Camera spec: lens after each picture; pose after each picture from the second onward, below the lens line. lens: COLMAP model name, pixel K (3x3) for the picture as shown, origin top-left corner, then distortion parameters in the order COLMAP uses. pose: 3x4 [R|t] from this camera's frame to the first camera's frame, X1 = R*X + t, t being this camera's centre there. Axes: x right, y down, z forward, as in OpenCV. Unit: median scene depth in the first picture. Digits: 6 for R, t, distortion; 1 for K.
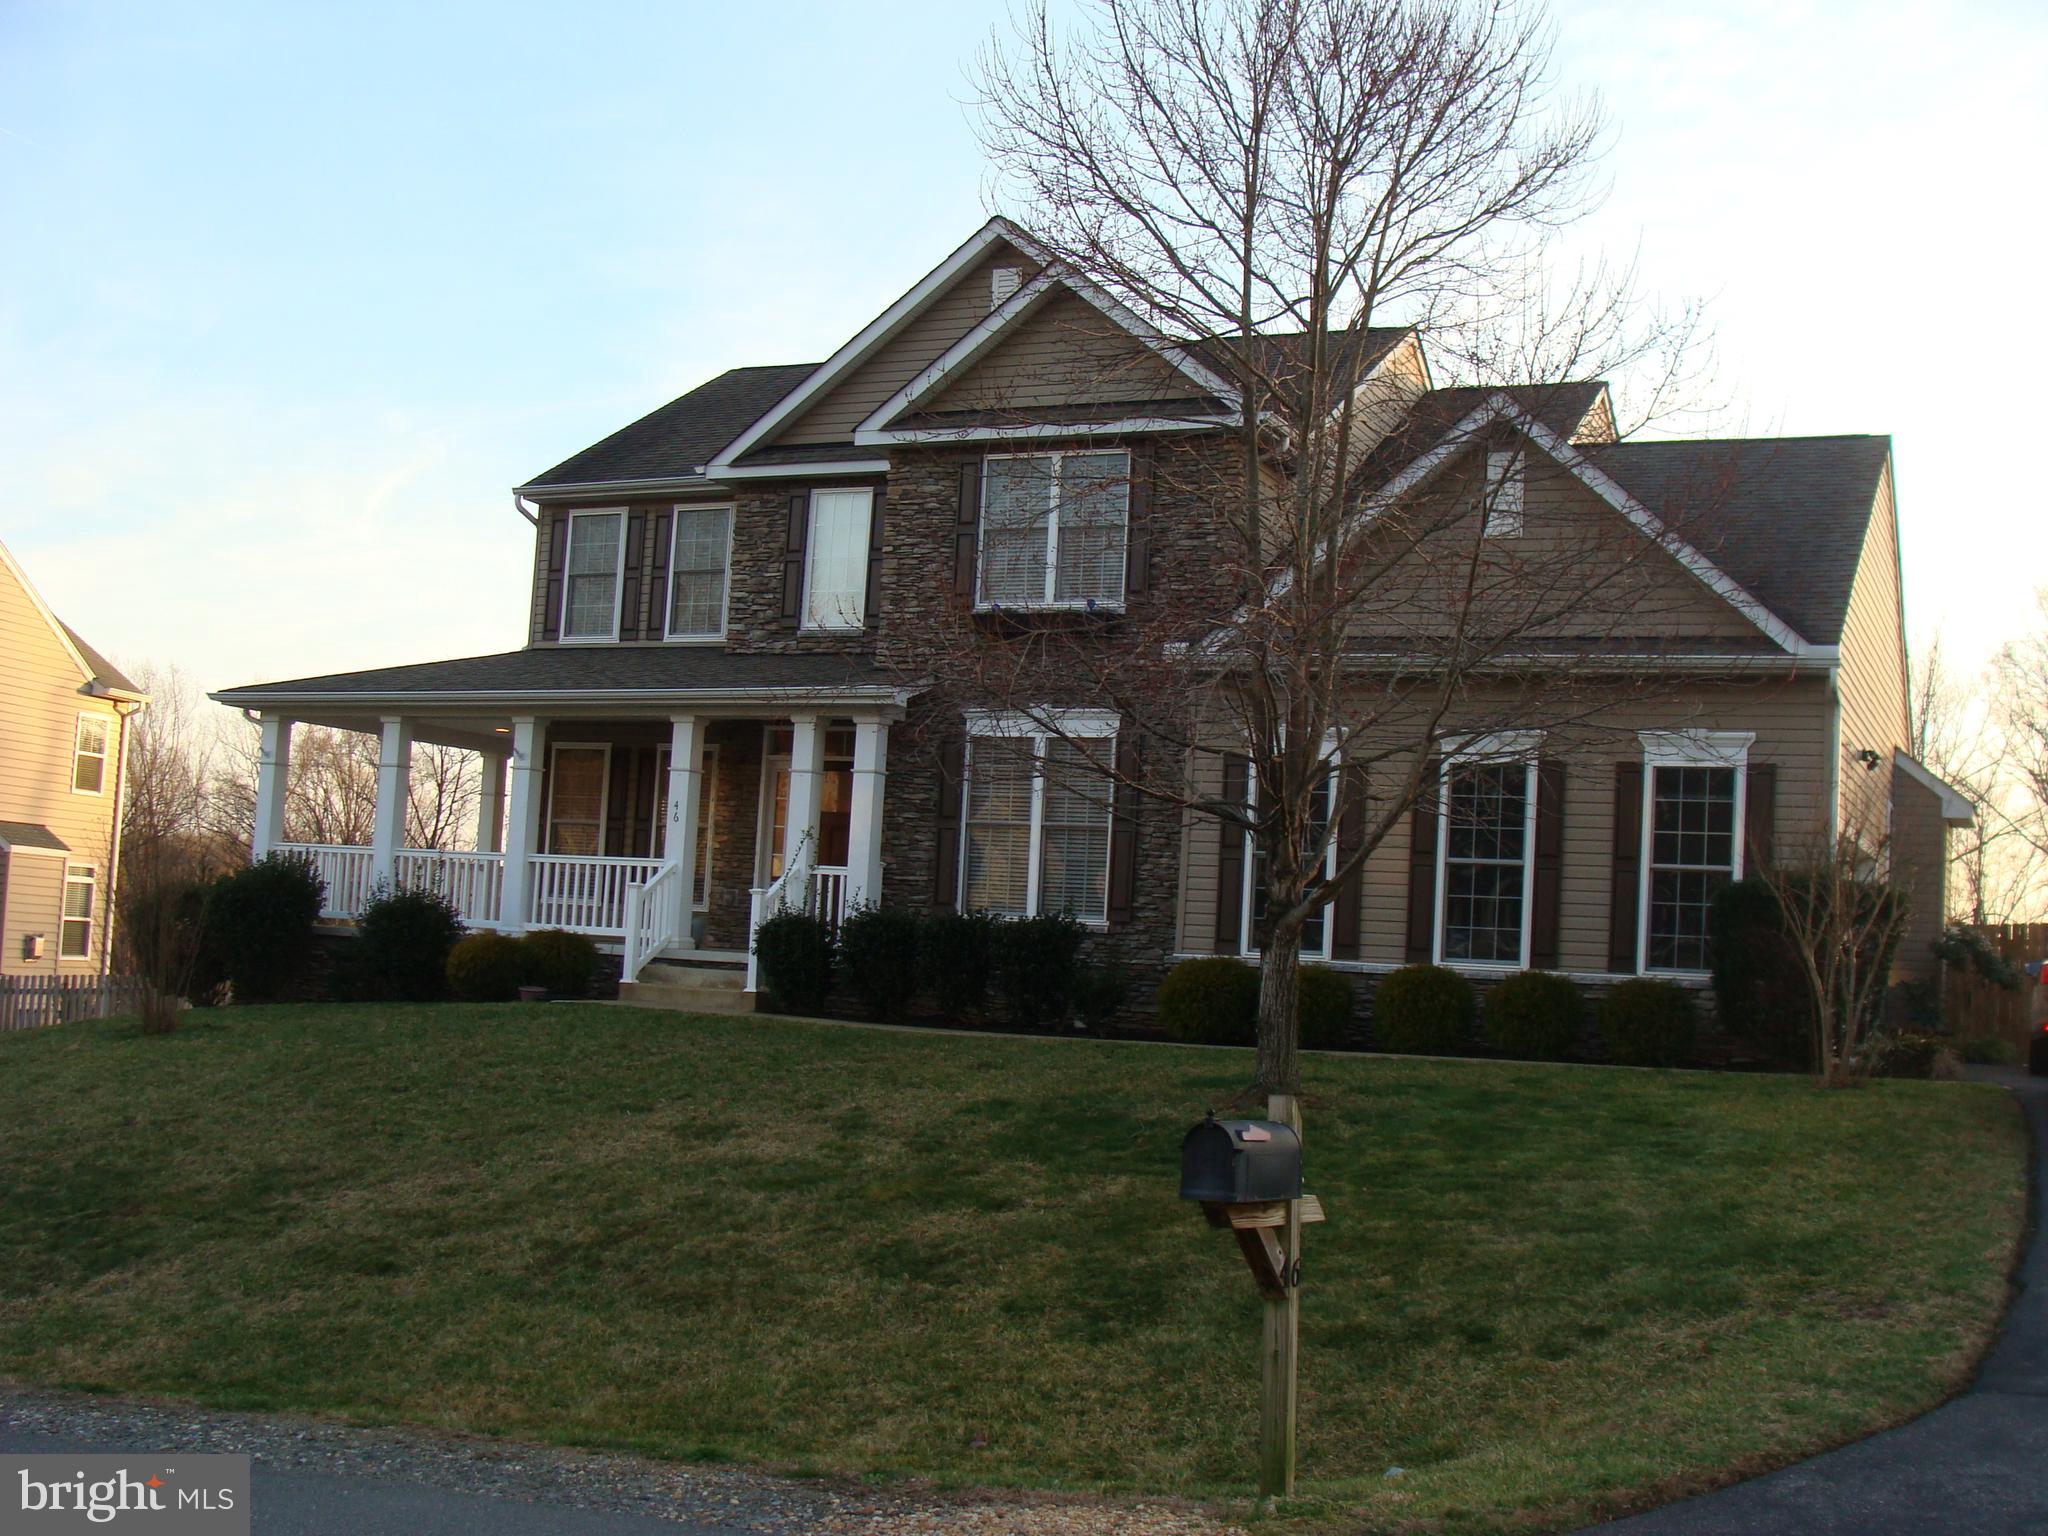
lens RADIAL K [[2307.9, 0, 1074.8], [0, 2307.9, 810.8], [0, 0, 1]] dist [-0.213194, 0.246692]
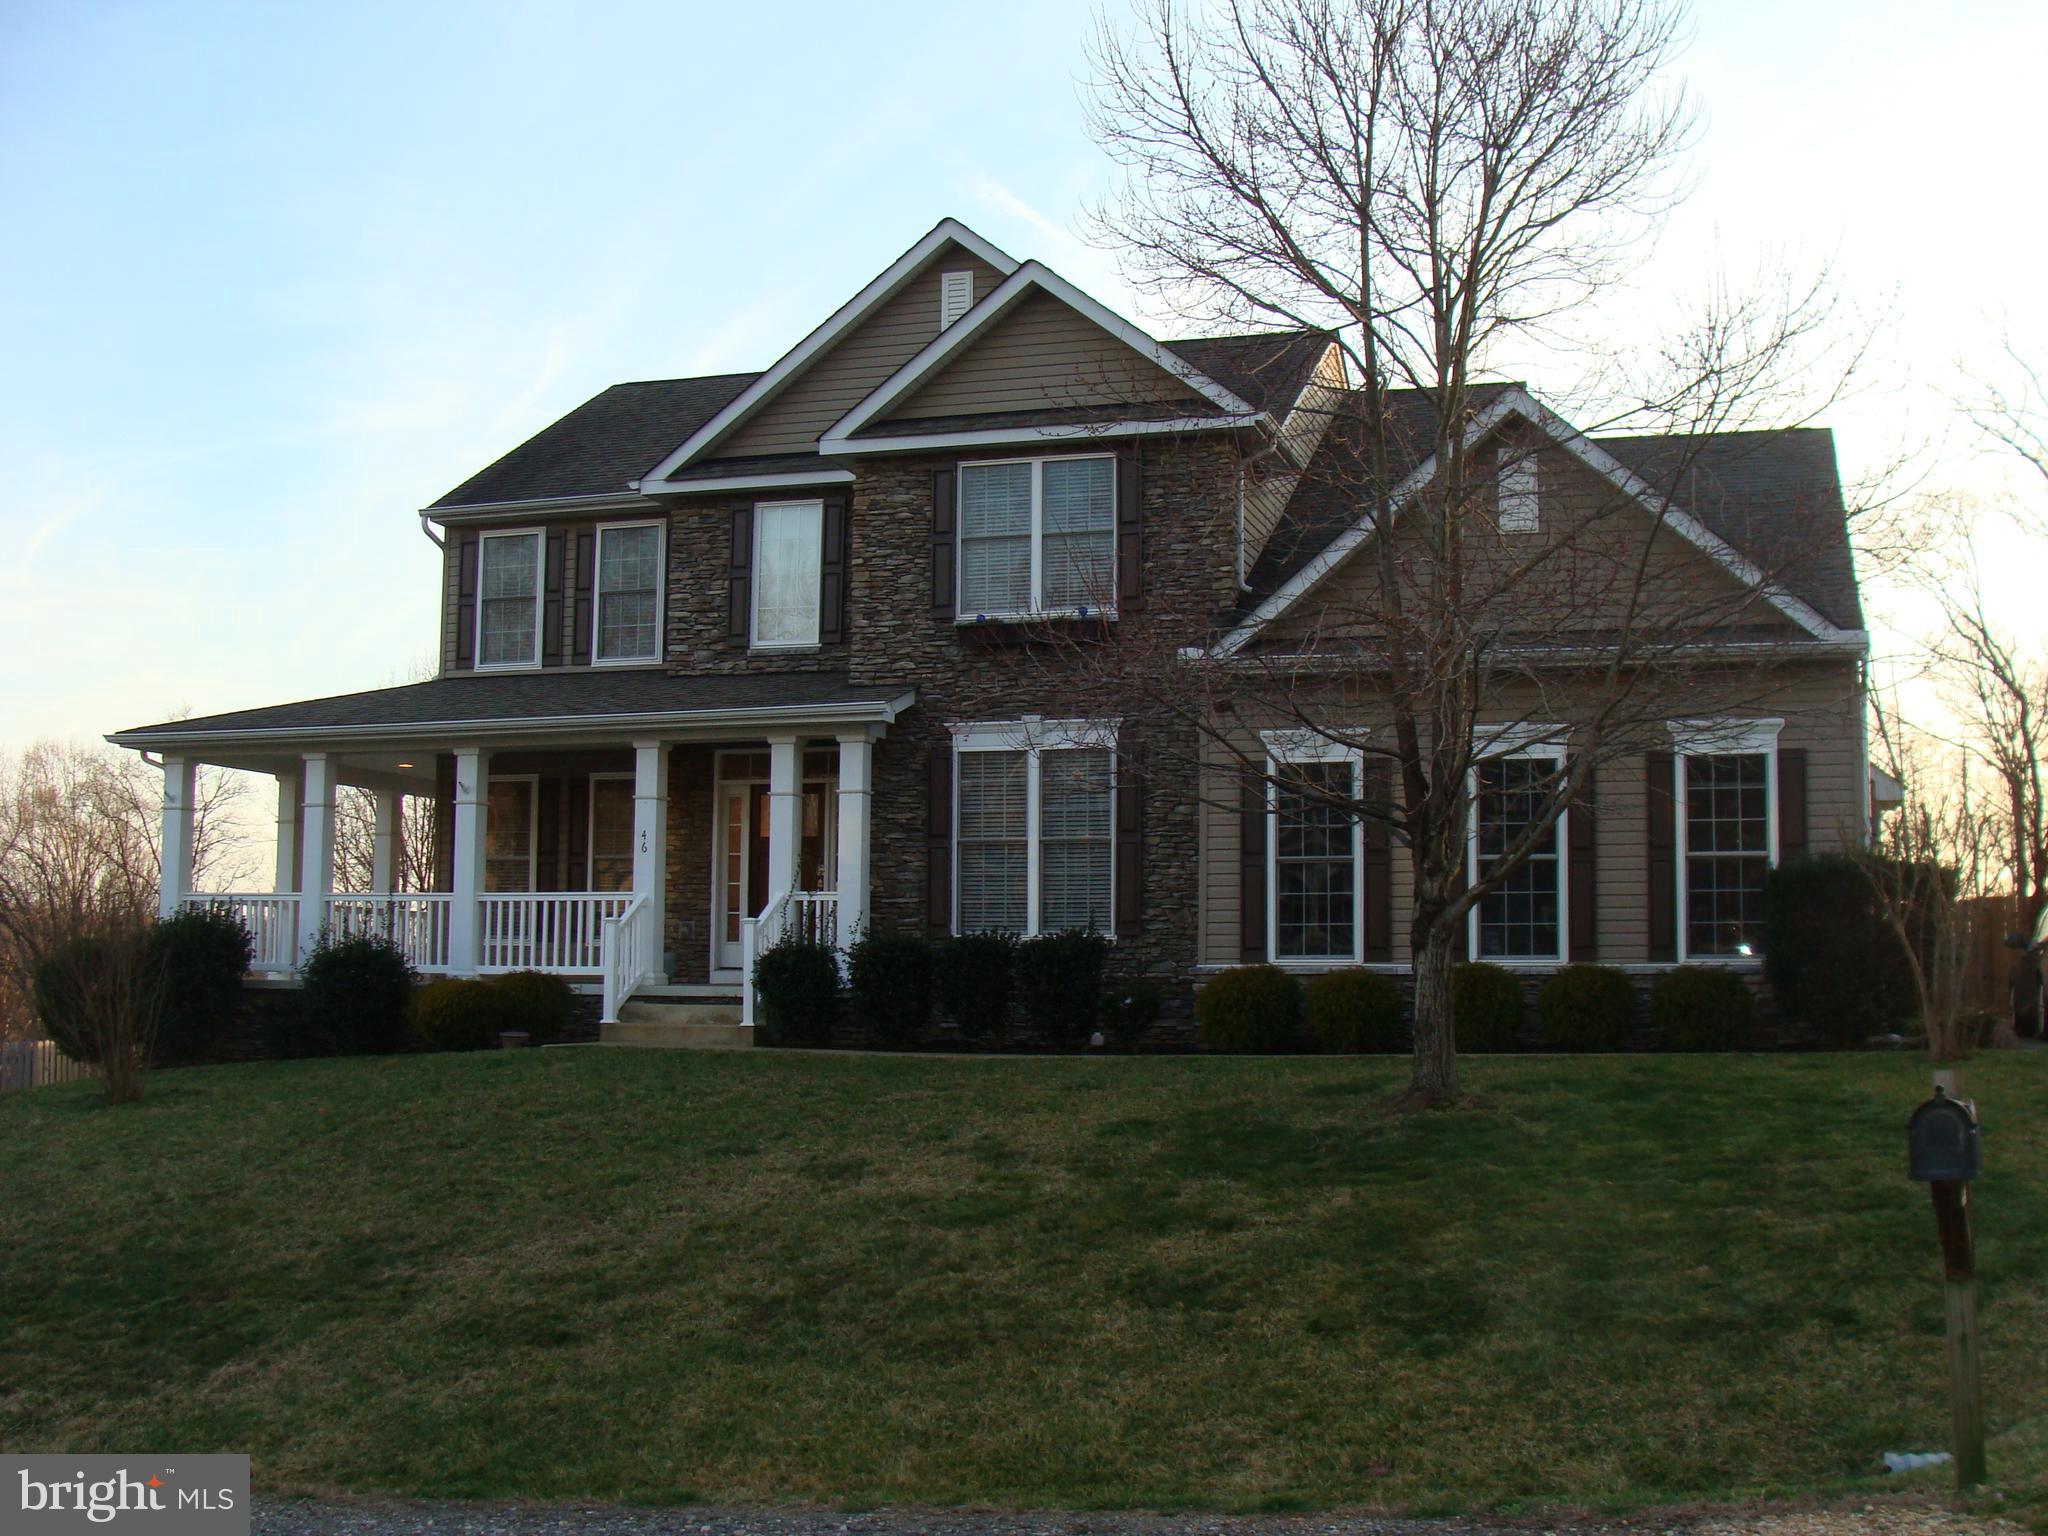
lens RADIAL K [[2307.9, 0, 1074.8], [0, 2307.9, 810.8], [0, 0, 1]] dist [-0.213194, 0.246692]
pose [[0.990220, -0.037483, 0.134387, -0.138870], [0.038893, 0.999212, -0.007881, 0.002258], [-0.133986, 0.013031, 0.990898, 0.035330]]
